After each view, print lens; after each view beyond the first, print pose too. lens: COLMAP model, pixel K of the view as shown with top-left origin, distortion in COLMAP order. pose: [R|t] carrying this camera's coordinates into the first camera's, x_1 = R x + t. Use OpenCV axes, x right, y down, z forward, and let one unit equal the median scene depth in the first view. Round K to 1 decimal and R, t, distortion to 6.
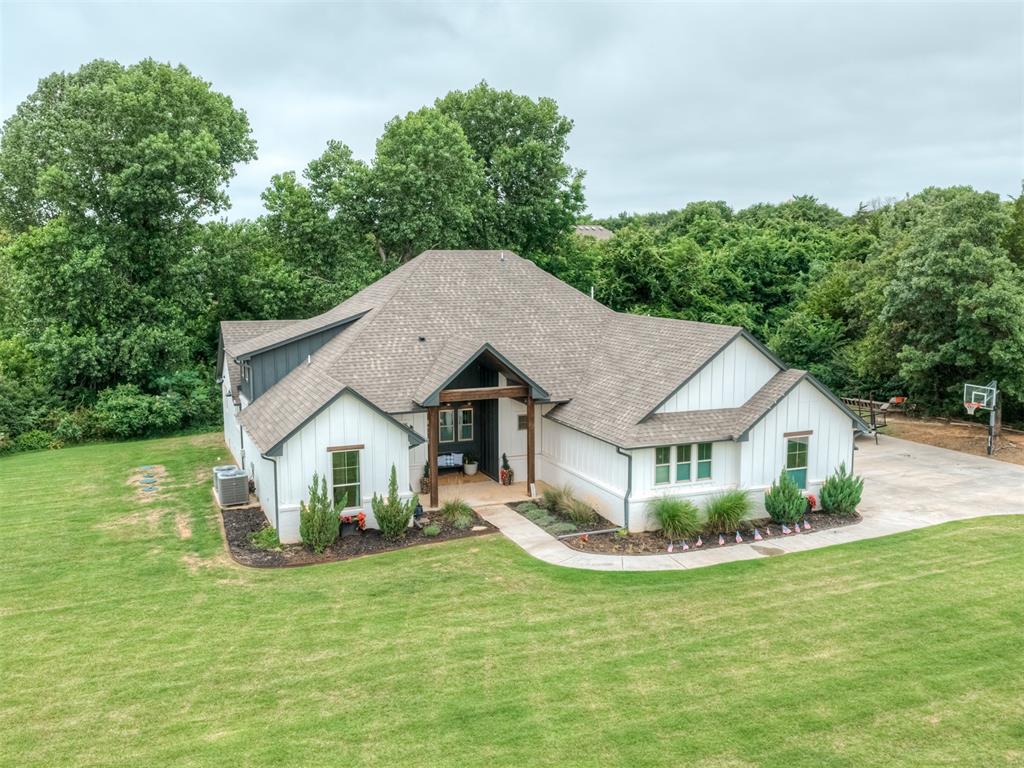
lens RADIAL K [[953.7, 0, 532.2], [0, 953.7, 370.0], [0, 0, 1]] dist [0.048190, -0.021769]
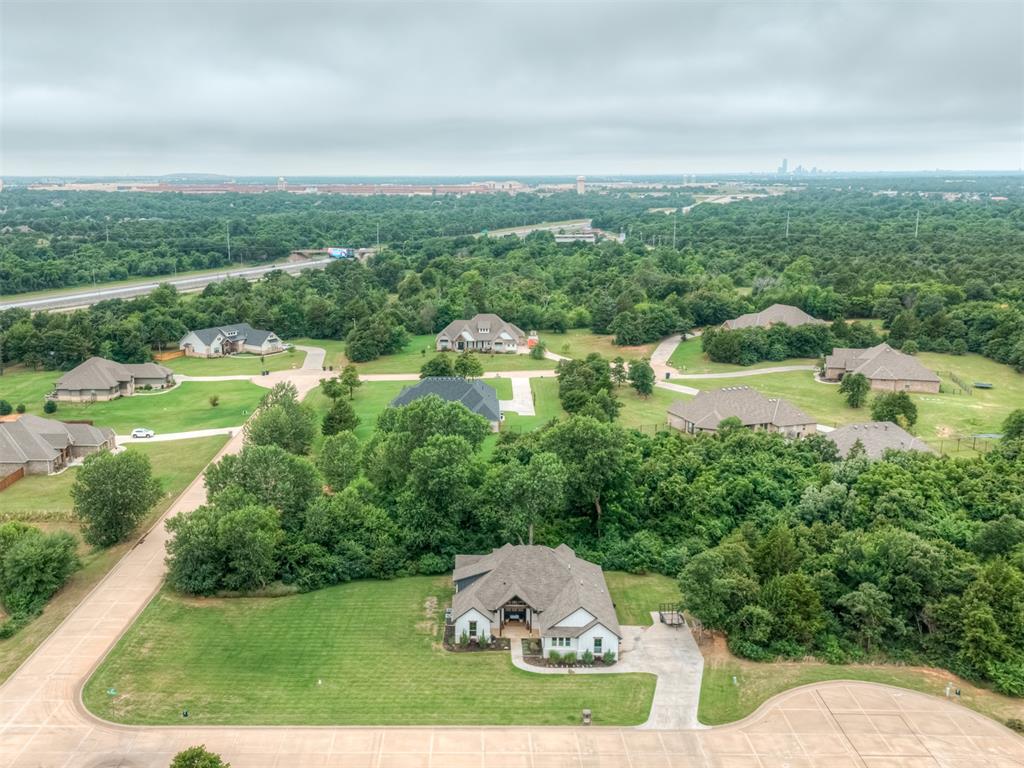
lens RADIAL K [[976.1, 0, 449.1], [0, 976.1, 418.1], [0, 0, 1]] dist [0.044867, 0.000000]
pose [[0.908952, 0.100080, -0.404710, 1.209649], [-0.052062, 0.990408, 0.127988, -1.210746], [0.413638, -0.095265, 0.905444, -2.480523]]
